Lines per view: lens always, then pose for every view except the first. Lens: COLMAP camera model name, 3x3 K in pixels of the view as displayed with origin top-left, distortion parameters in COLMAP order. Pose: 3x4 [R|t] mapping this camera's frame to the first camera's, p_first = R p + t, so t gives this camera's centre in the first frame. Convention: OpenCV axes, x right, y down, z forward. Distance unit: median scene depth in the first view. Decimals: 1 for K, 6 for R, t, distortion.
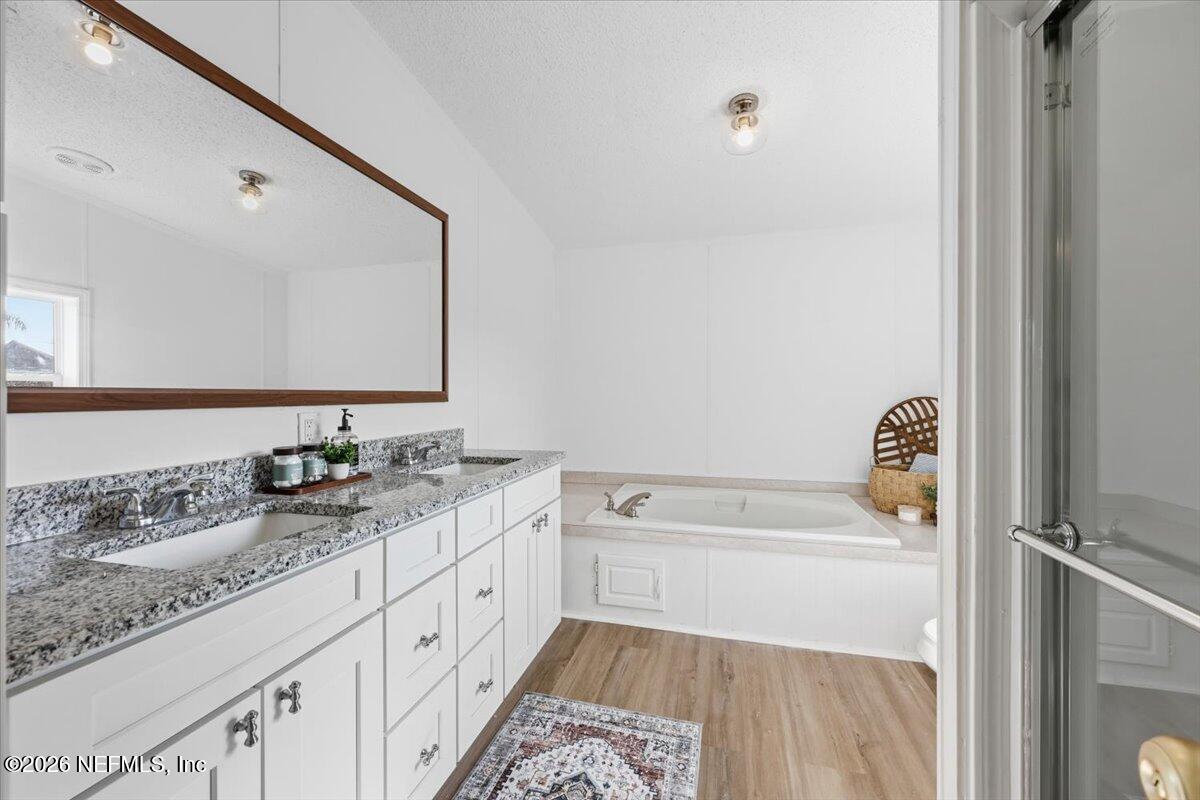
lens RADIAL K [[483.2, 0, 601.0], [0, 483.2, 395.7], [0, 0, 1]] dist [0.002123, -0.000364]
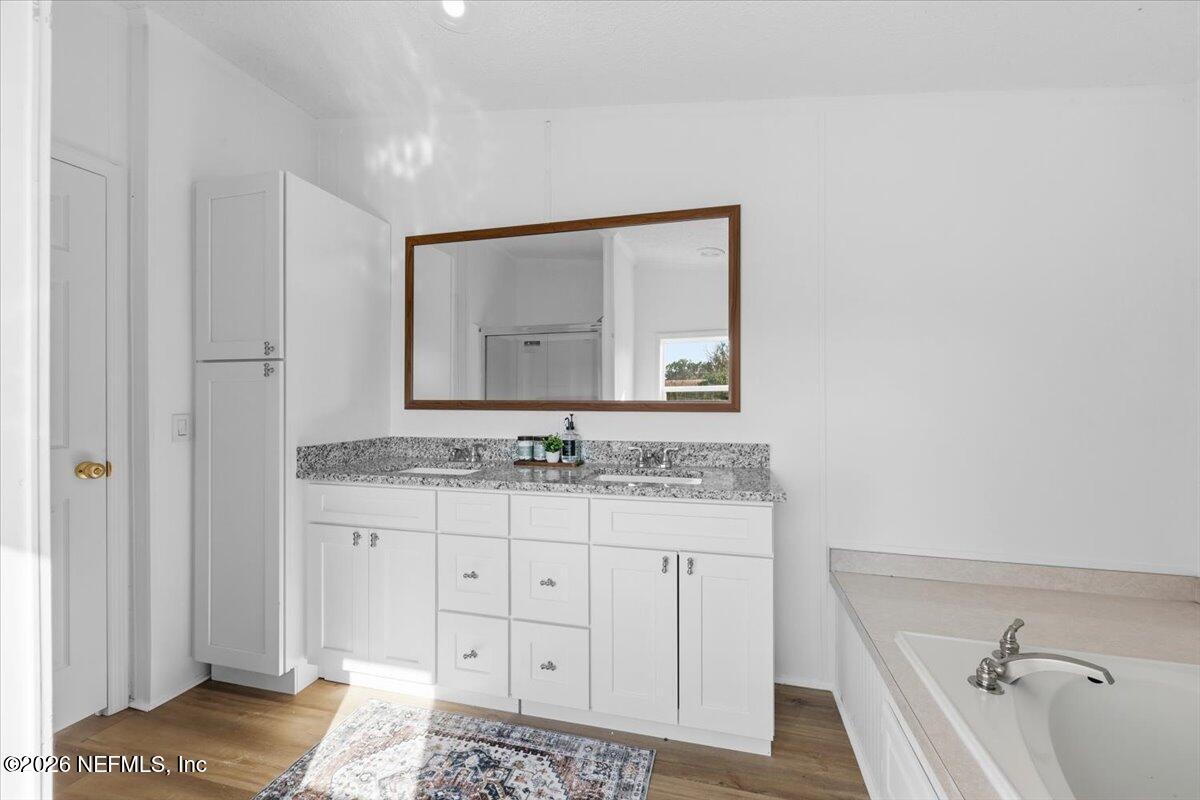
lens RADIAL K [[483.2, 0, 604.9], [0, 483.2, 394.2], [0, 0, 1]] dist [0.002123, -0.000364]
pose [[0.007508, -0.004100, -0.999963, 0.505396], [-0.001846, 0.999990, -0.004114, -0.014628], [0.999970, 0.001876, 0.007500, 0.641905]]
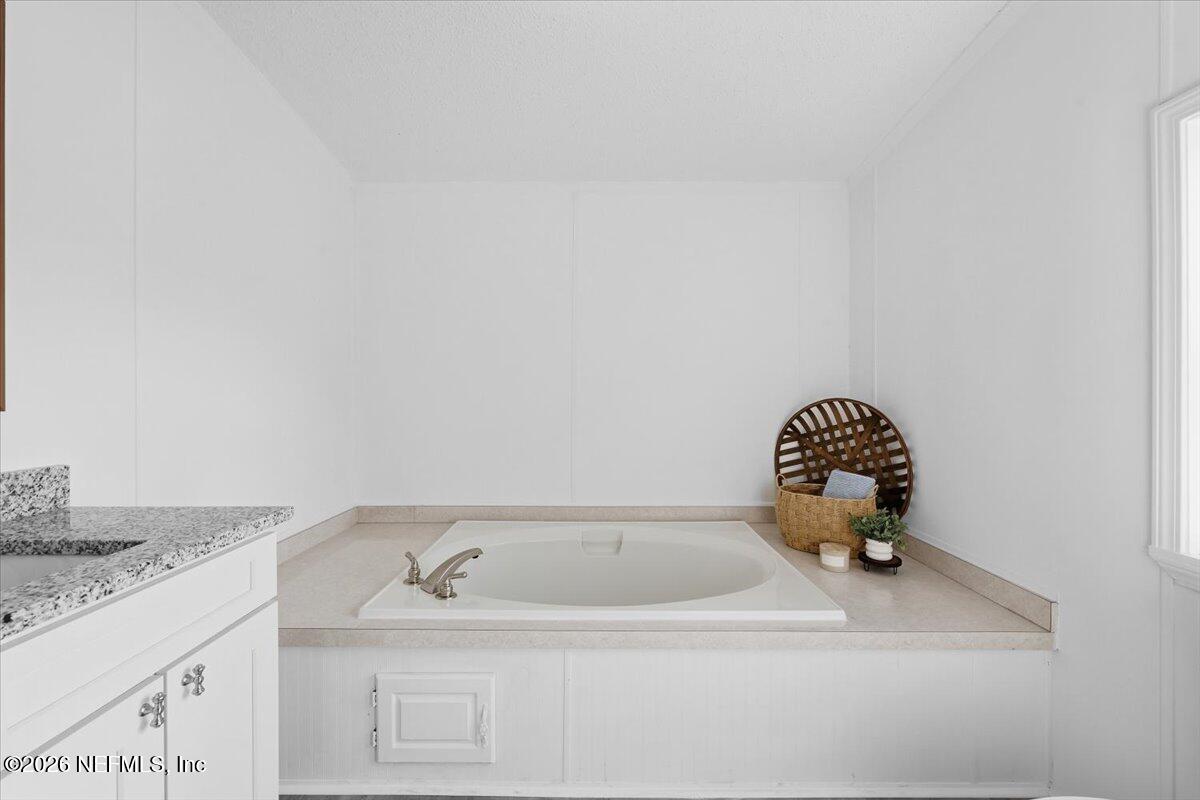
lens RADIAL K [[483.2, 0, 594.7], [0, 483.2, 388.1], [0, 0, 1]] dist [0.002123, -0.000364]
pose [[0.969742, 0.004379, 0.244093, 0.097075], [-0.000931, 0.999898, -0.014236, -0.002654], [-0.244131, 0.013578, 0.969647, 0.363155]]
